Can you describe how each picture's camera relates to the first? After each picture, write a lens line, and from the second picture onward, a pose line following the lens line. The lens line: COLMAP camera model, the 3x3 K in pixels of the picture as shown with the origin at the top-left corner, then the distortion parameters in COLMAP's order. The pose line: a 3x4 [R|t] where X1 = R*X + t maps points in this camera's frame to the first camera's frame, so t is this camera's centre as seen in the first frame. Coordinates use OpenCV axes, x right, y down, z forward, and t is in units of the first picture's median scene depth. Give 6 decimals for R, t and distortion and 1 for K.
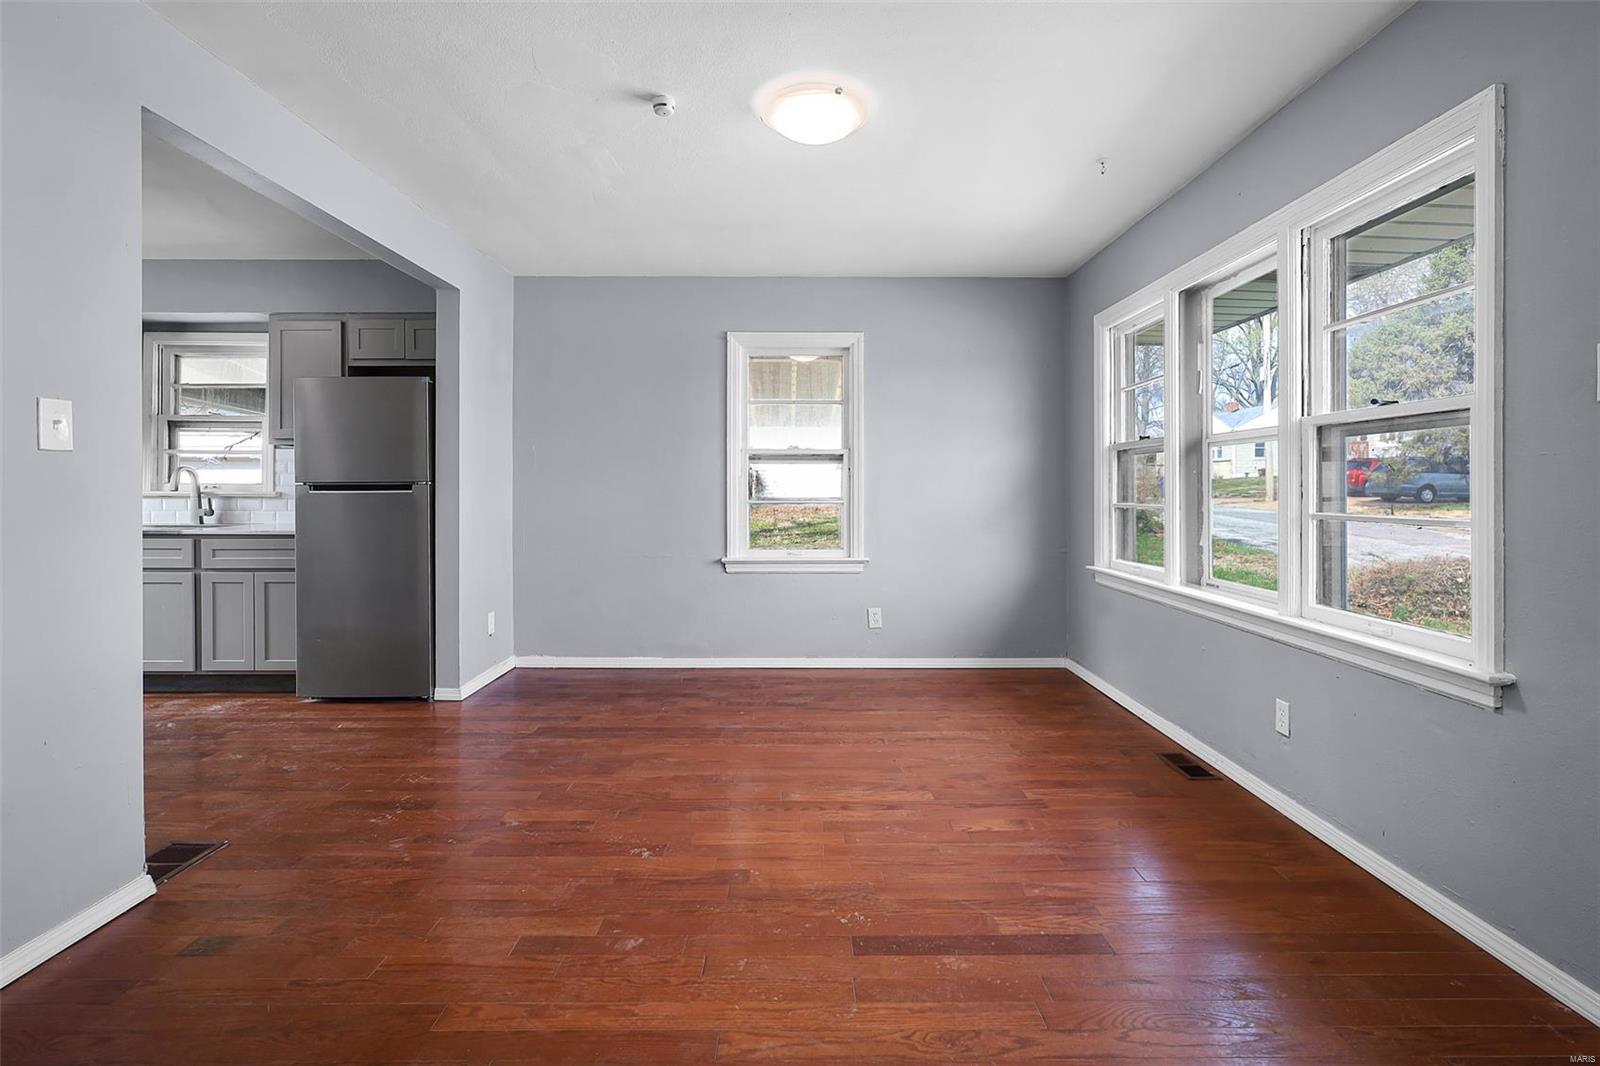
lens RADIAL K [[749.0, 0, 804.0], [0, 749.0, 497.2], [0, 0, 1]] dist [-0.004385, 0.002711]
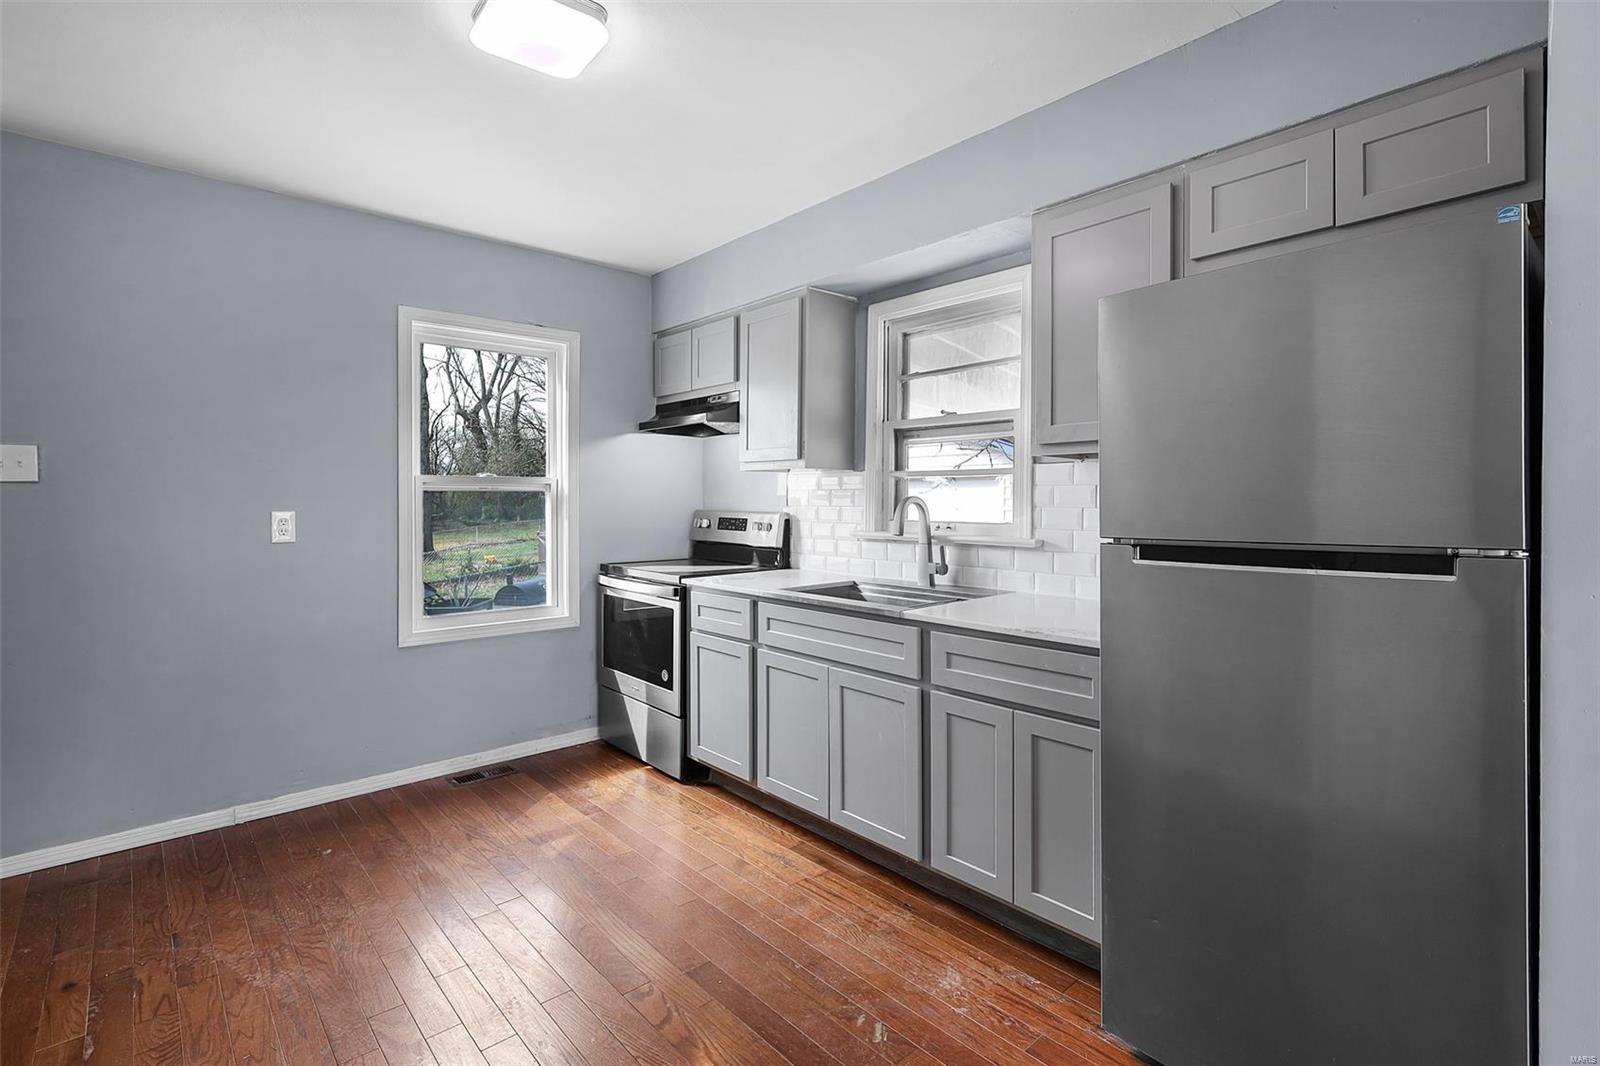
lens RADIAL K [[749.0, 0, 796.4], [0, 749.0, 509.0], [0, 0, 1]] dist [-0.004385, 0.002711]
pose [[0.653865, 0.006077, -0.756587, -0.452133], [-0.006721, 0.999975, 0.002224, -0.034917], [0.756582, 0.003631, 0.653889, 0.561263]]
